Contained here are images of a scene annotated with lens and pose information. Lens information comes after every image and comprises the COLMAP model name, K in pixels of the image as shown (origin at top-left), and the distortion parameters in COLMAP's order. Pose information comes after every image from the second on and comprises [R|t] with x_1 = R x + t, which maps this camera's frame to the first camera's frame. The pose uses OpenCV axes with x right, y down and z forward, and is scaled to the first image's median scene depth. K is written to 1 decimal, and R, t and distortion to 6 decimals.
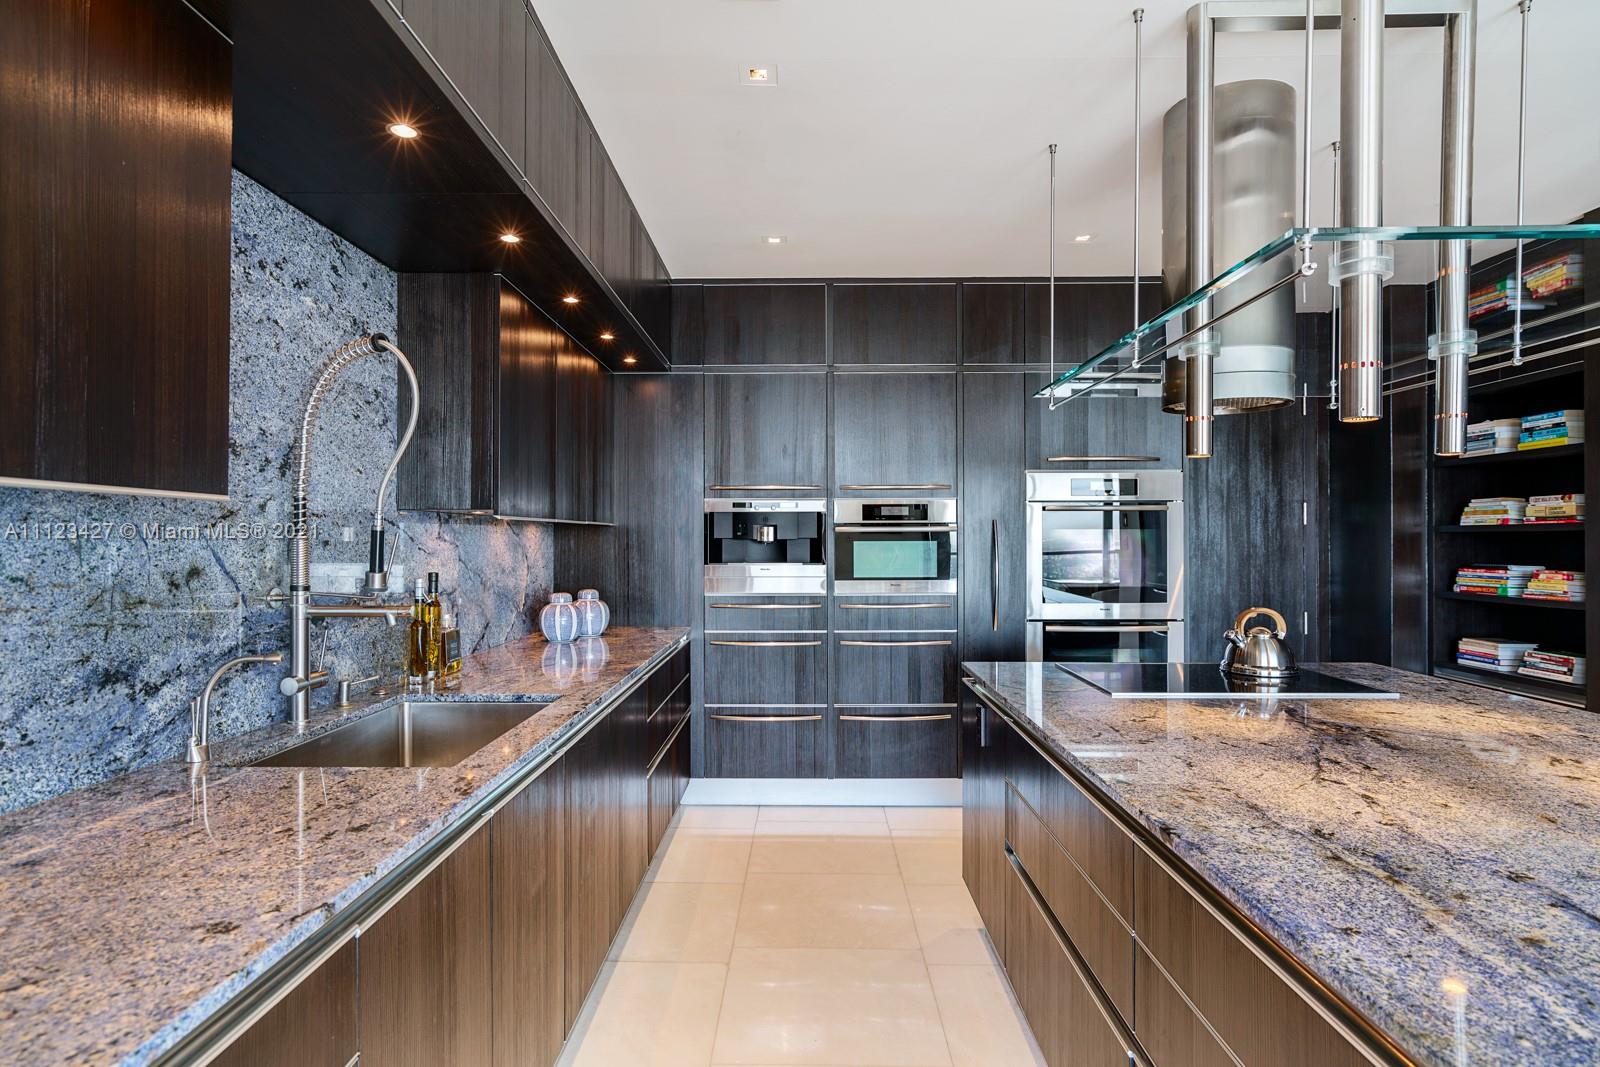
lens RADIAL K [[855.9, 0, 800.0], [0, 855.9, 533.5], [0, 0, 1]] dist [-0.002037, -0.000055]
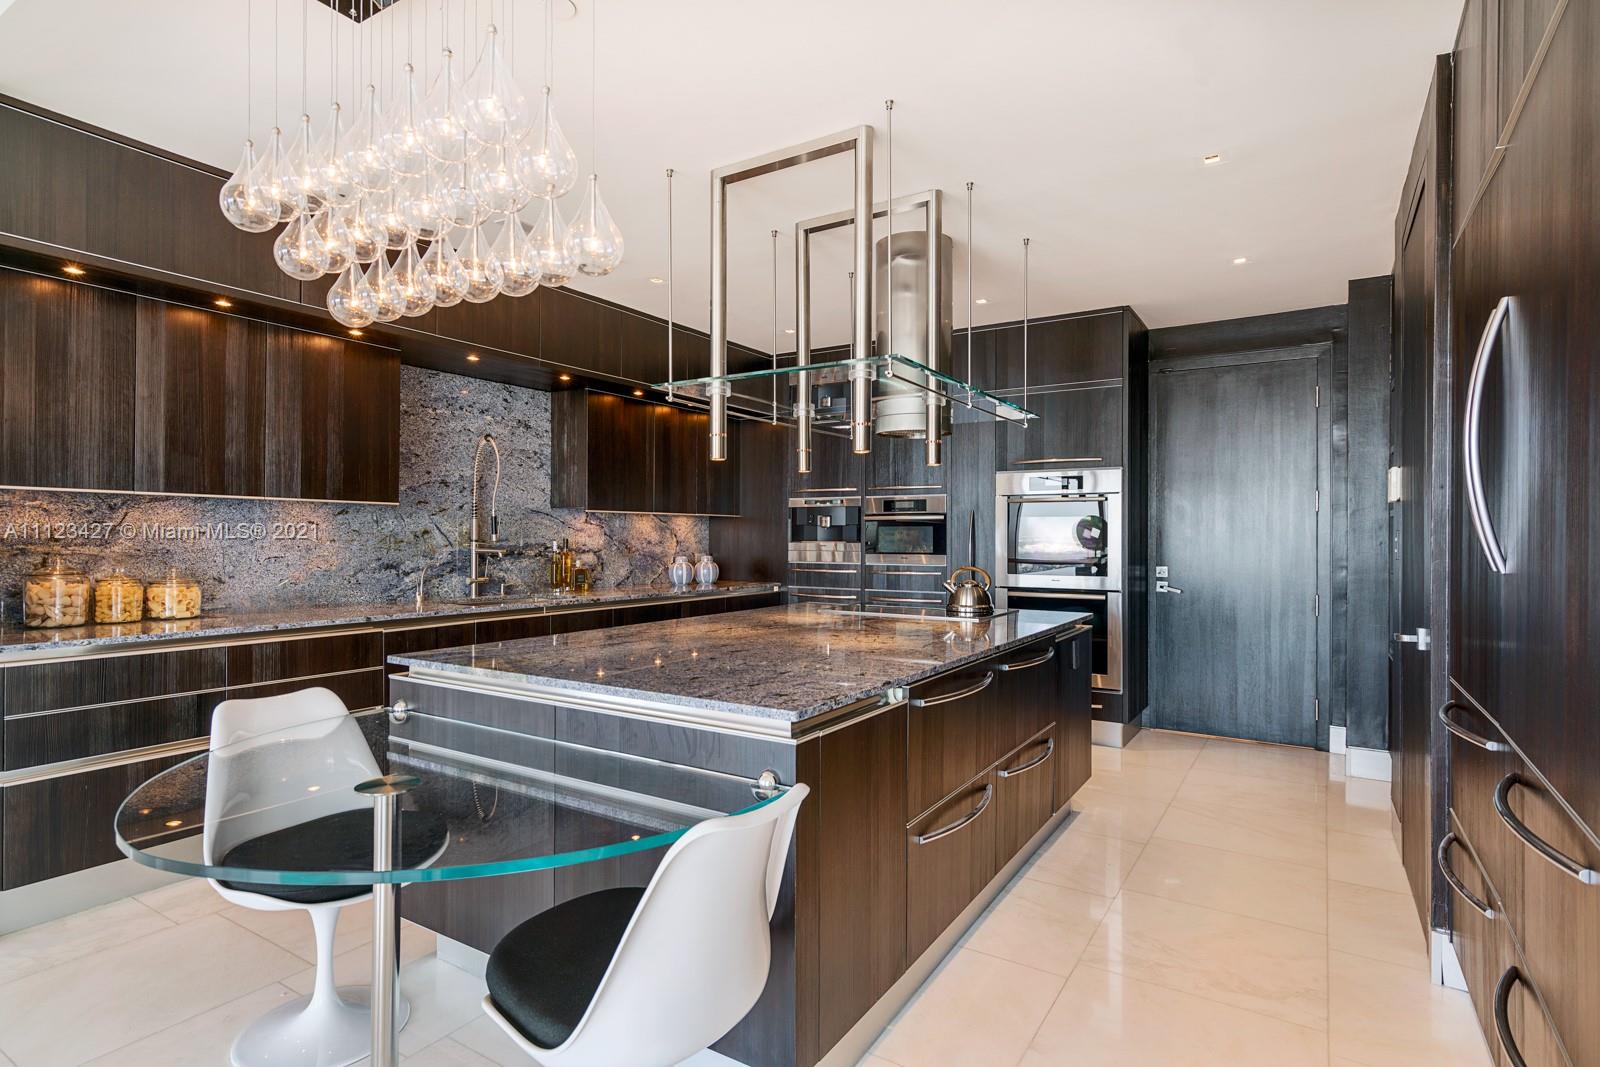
lens RADIAL K [[808.8, 0, 800.3], [0, 808.8, 537.3], [0, 0, 1]] dist [-0.067832, -0.000050]
pose [[0.848572, 0.004808, -0.529059, 1.189903], [-0.001651, 0.999978, 0.006440, 0.033261], [0.529078, -0.004591, 0.848561, -0.358271]]
